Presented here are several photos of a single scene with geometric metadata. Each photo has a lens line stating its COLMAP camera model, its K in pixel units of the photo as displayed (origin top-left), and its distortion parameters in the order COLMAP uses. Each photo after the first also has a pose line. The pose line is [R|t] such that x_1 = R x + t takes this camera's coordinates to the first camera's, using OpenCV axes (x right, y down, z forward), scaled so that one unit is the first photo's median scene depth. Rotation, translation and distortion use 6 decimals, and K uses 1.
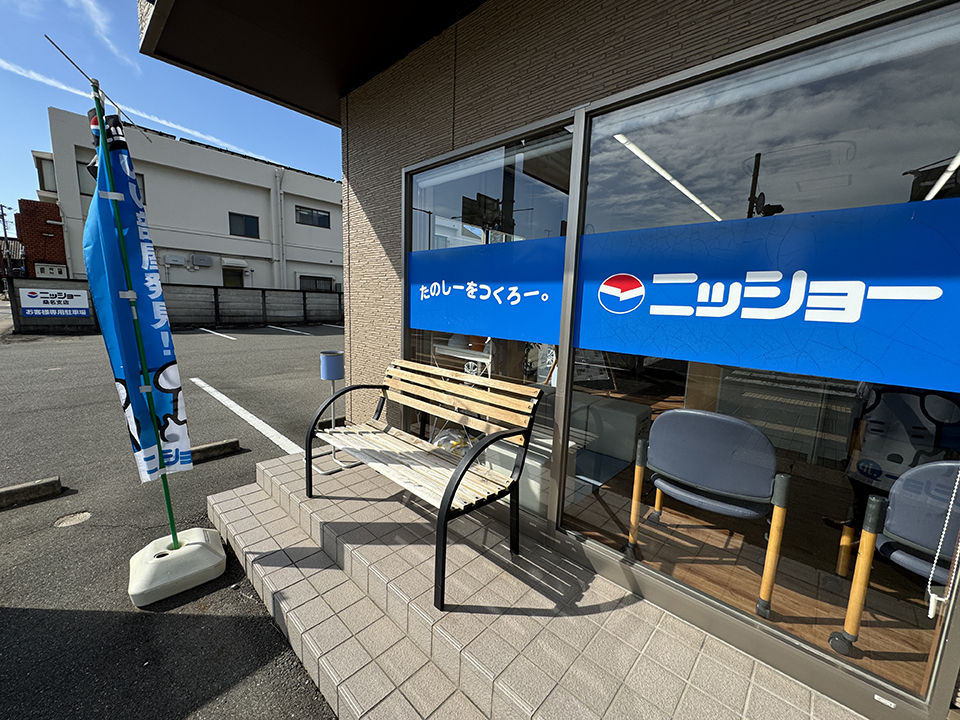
lens RADIAL K [[381.7, 0, 481.5], [0, 381.7, 361.0], [0, 0, 1]] dist [0.000387, 0.000003]
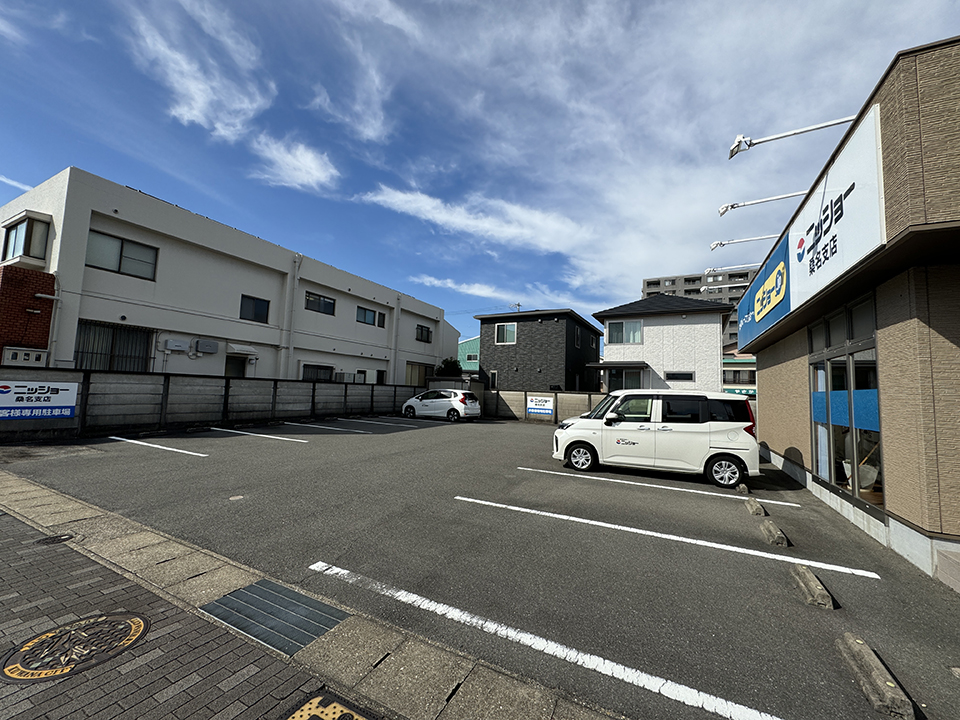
lens RADIAL K [[381.7, 0, 483.7], [0, 381.7, 359.8], [0, 0, 1]] dist [0.000387, 0.000003]
pose [[0.962812, 0.020123, 0.269423, -0.379634], [0.040560, 0.975155, -0.217780, -0.025646], [-0.267112, 0.220609, 0.938074, 0.049427]]
